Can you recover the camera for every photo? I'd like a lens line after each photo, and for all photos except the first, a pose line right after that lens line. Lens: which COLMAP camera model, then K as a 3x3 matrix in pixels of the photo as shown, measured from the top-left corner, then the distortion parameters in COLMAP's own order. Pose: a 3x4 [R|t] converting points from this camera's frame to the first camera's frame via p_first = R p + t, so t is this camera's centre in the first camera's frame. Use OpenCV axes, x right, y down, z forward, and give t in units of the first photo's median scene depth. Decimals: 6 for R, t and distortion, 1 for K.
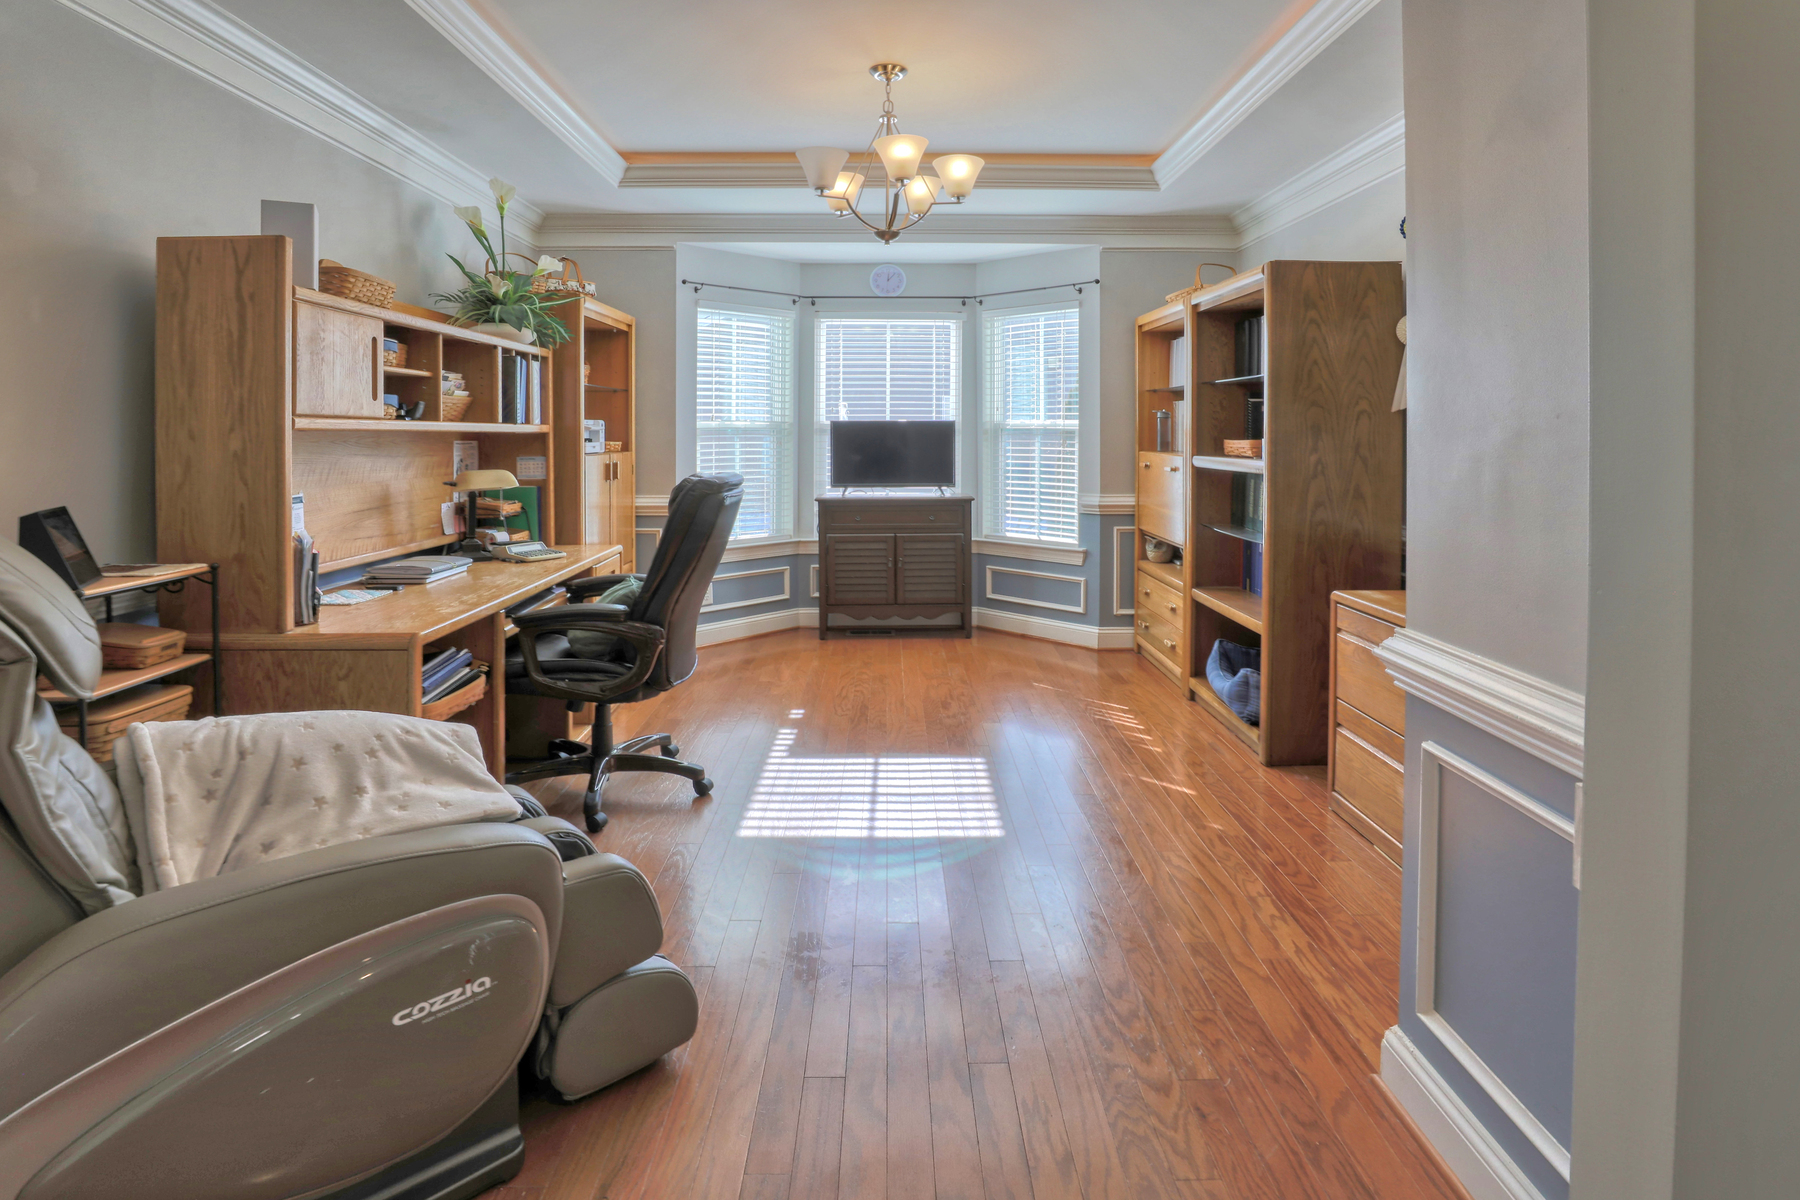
lens RADIAL K [[916.9, 0, 896.9], [0, 916.9, 463.6], [0, 0, 1]] dist [-0.031327, 0.001082]
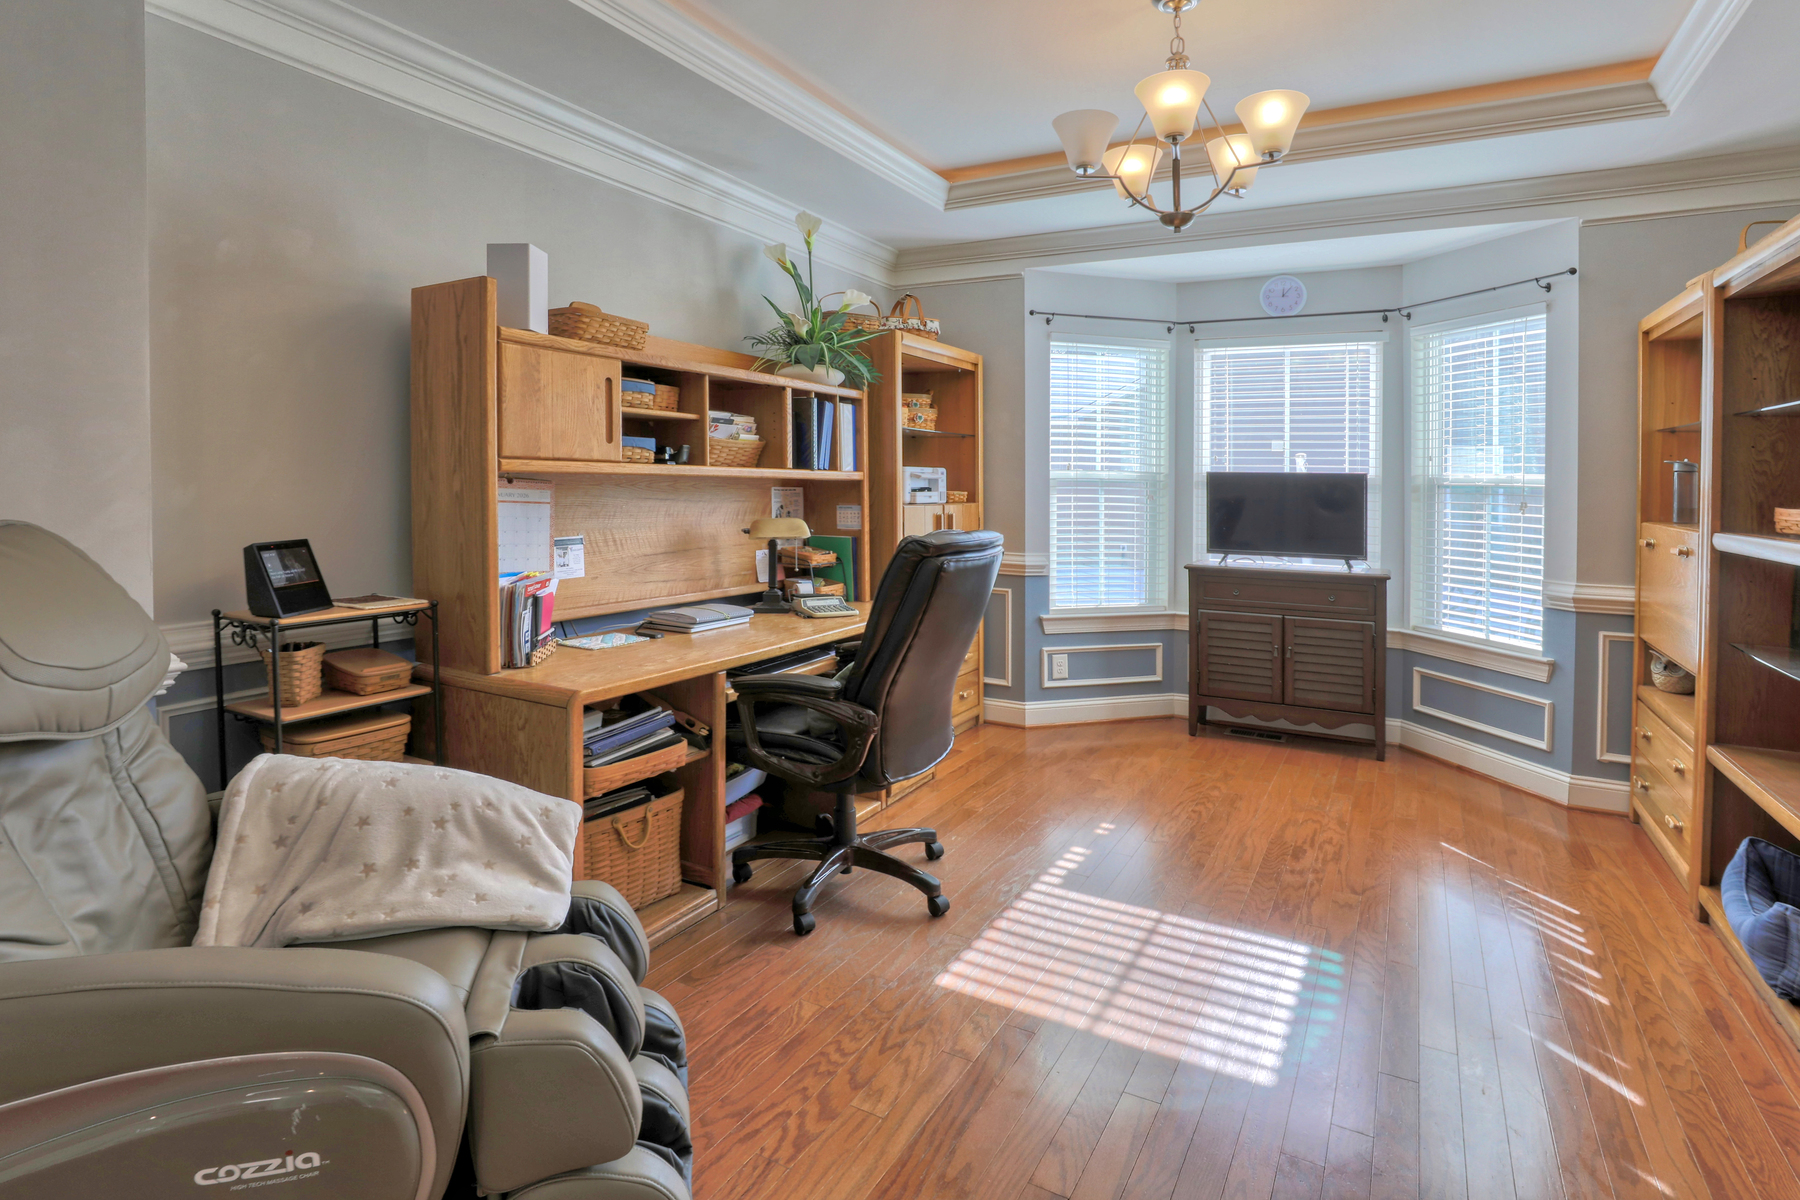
lens RADIAL K [[949.8, 0, 907.7], [0, 949.8, 515.0], [0, 0, 1]] dist [-0.041415, 0.010116]
pose [[0.881884, 0.031371, -0.470422, 0.118556], [-0.032310, 0.999459, 0.006080, -0.005725], [0.470358, 0.009837, 0.882421, 0.163757]]
